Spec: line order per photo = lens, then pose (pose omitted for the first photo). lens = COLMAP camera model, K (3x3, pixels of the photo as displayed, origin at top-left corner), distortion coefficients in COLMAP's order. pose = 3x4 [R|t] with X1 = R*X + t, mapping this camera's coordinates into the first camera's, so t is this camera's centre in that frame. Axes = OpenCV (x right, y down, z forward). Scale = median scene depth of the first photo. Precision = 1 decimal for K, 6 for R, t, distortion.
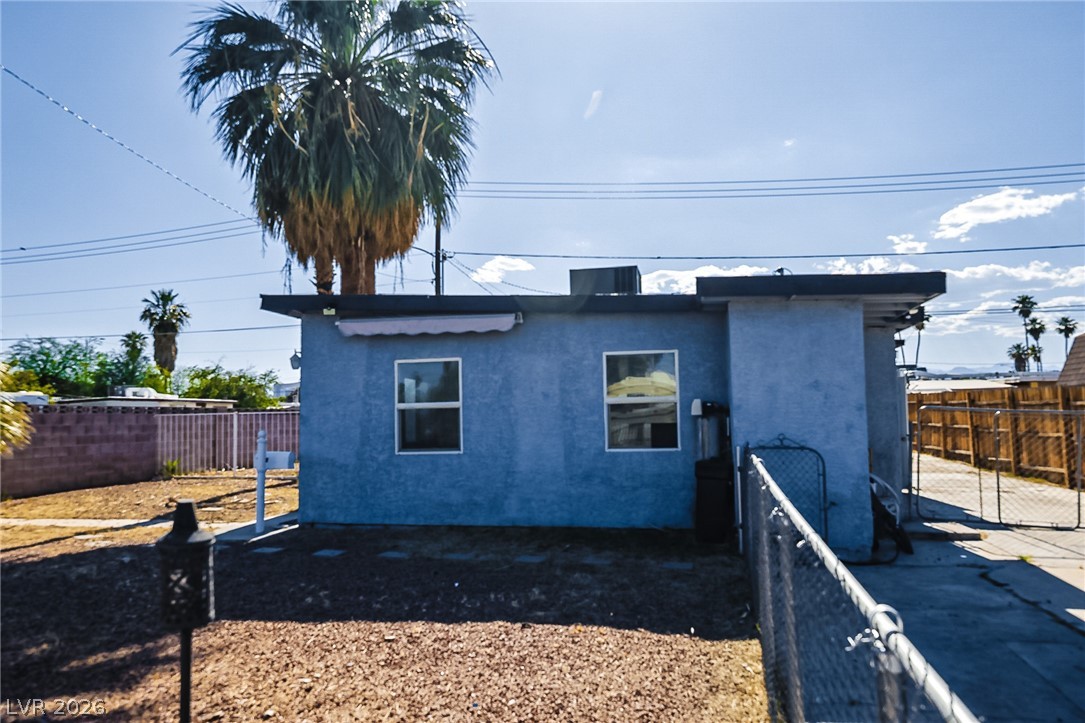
lens RADIAL K [[773.9, 0, 542.5], [0, 773.9, 361.5], [0, 0, 1]] dist [0.001313, -0.003416]
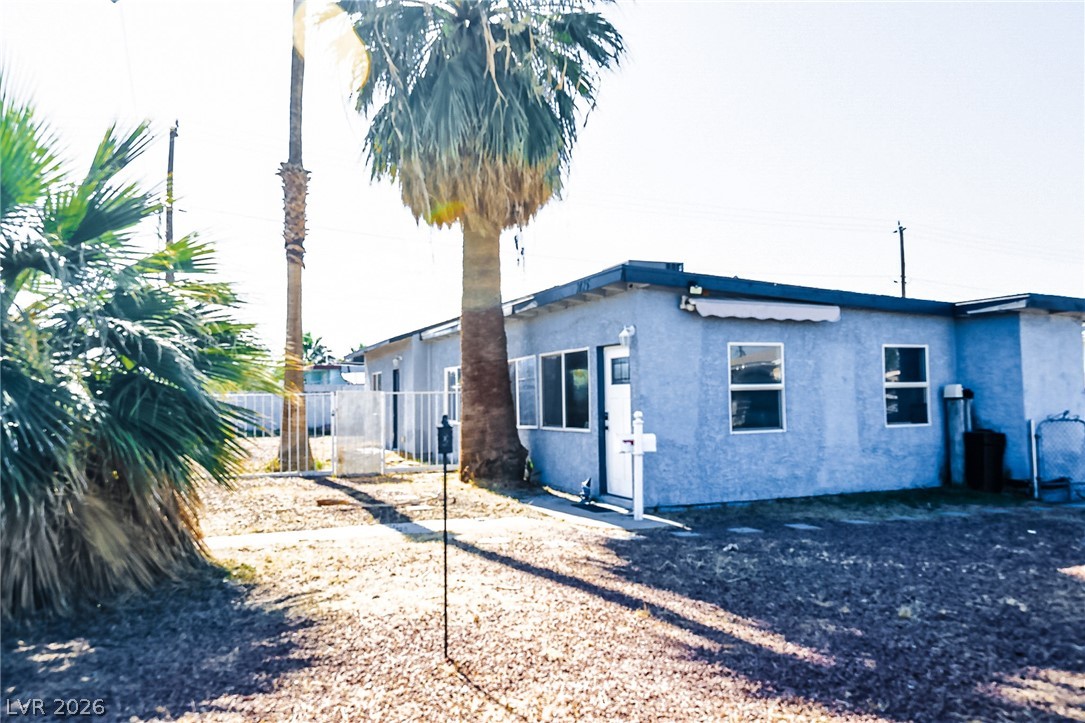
lens RADIAL K [[773.9, 0, 542.5], [0, 773.9, 361.5], [0, 0, 1]] dist [0.001313, -0.003416]
pose [[0.829170, 0.034473, 0.557932, -0.987961], [-0.038945, 0.999234, -0.003861, 0.038259], [-0.557638, -0.018527, 0.829878, 0.292748]]
